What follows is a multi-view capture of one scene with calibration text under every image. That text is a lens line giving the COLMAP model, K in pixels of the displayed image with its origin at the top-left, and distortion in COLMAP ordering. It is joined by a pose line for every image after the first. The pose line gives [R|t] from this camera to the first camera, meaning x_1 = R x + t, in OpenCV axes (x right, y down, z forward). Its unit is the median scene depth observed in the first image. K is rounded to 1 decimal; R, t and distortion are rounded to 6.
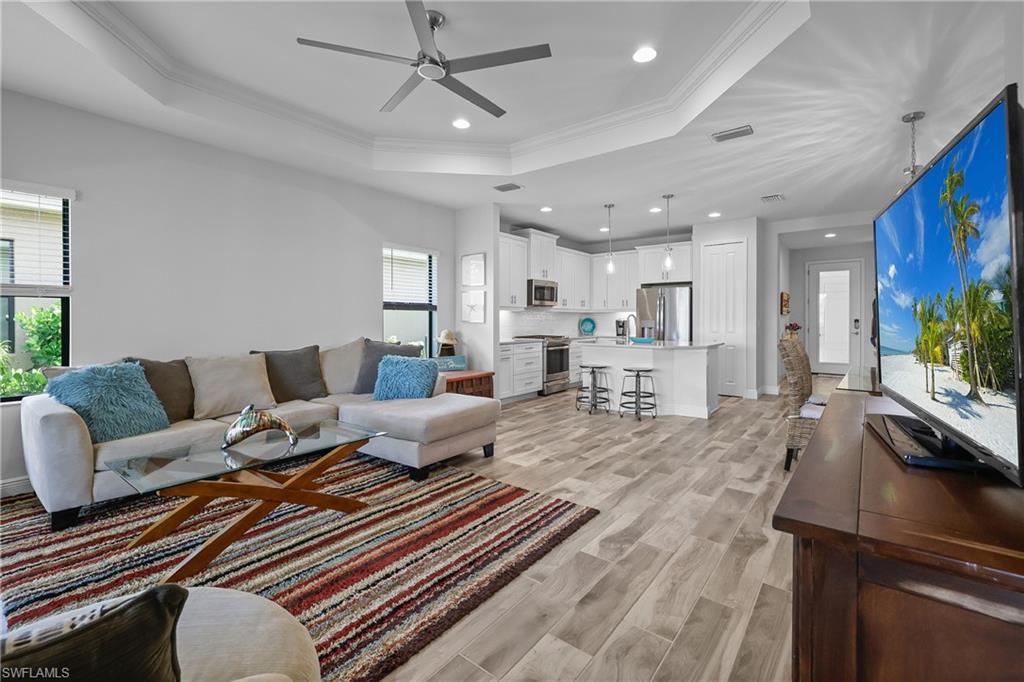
lens RADIAL K [[438.9, 0, 514.8], [0, 438.9, 323.5], [0, 0, 1]] dist [0.000169, -0.000083]
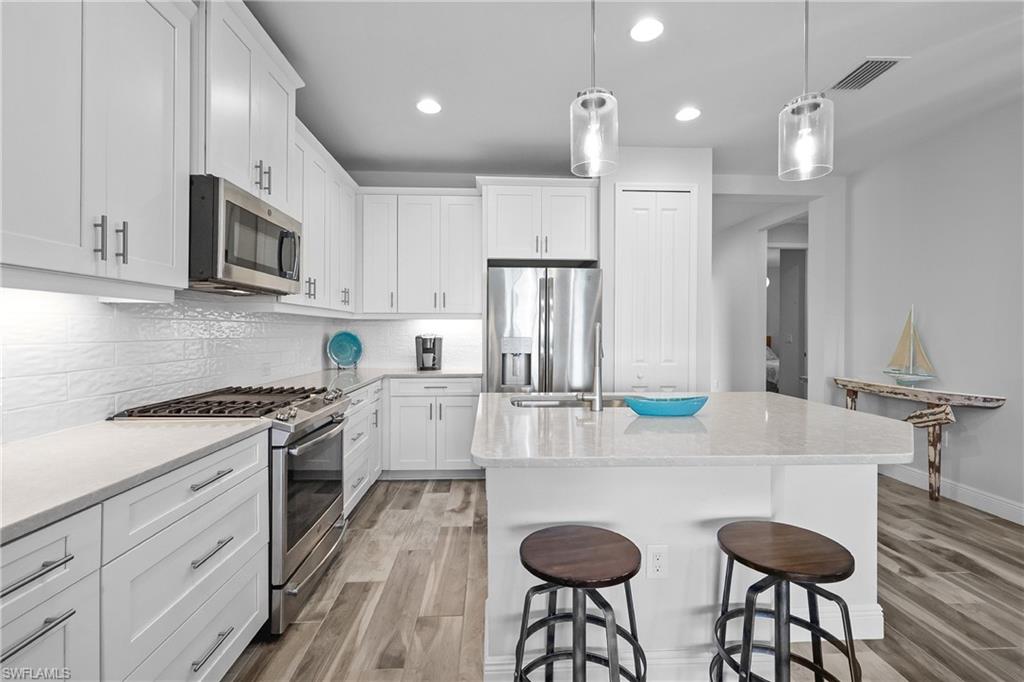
lens RADIAL K [[439.9, 0, 512.5], [0, 439.9, 332.6], [0, 0, 1]] dist [-0.000315, -0.000172]
pose [[0.756881, 0.000399, 0.653553, 0.008593], [0.005195, 0.999965, -0.006627, -0.018802], [-0.653532, 0.008411, 0.756852, 1.302642]]
